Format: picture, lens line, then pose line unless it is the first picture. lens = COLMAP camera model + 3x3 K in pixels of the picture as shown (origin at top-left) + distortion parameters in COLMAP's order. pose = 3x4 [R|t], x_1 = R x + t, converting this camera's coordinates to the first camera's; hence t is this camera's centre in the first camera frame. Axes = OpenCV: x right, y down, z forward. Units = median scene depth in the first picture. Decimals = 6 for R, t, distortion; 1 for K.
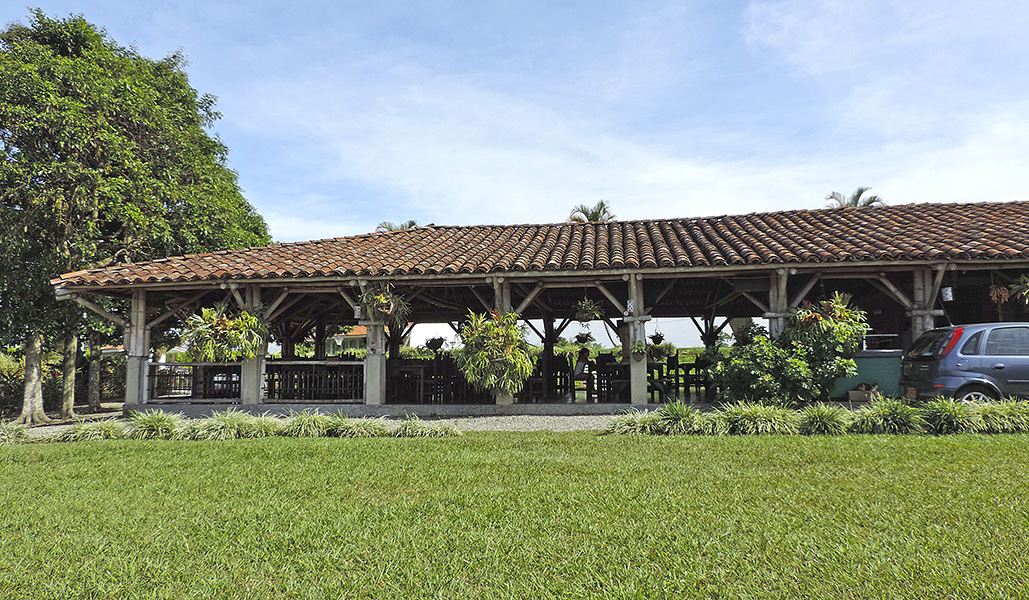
lens RADIAL K [[757.0, 0, 515.4], [0, 757.0, 275.6], [0, 0, 1]] dist [-0.001032, 0.000879]
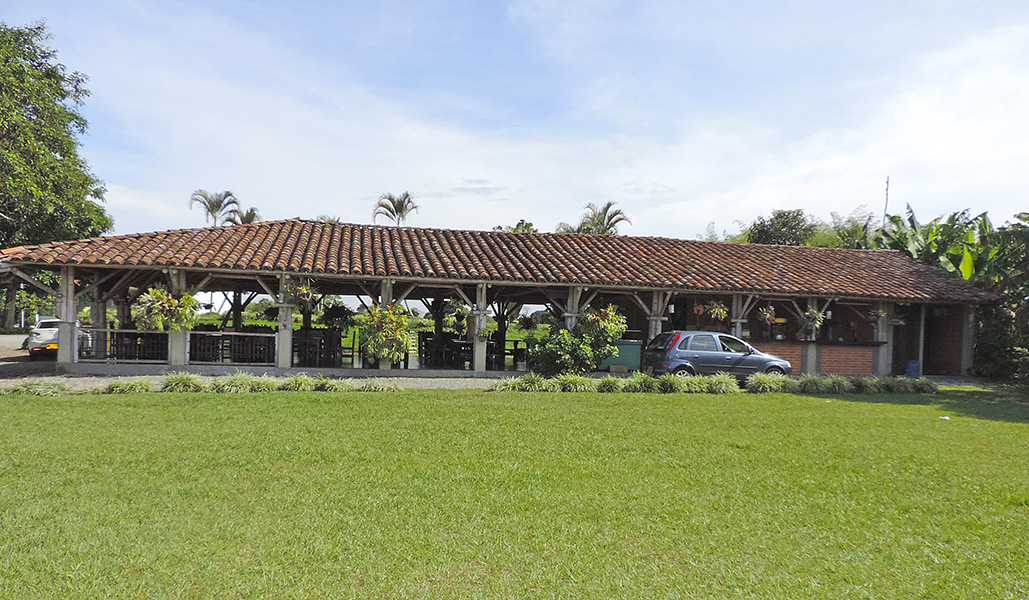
lens RADIAL K [[813.1, 0, 514.5], [0, 813.1, 300.0], [0, 0, 1]] dist [0.043799, -0.001582]
pose [[0.934472, 0.050069, 0.352498, -0.360148], [-0.083354, 0.993313, 0.079880, -0.104744], [-0.346141, -0.104028, 0.932397, -0.511240]]
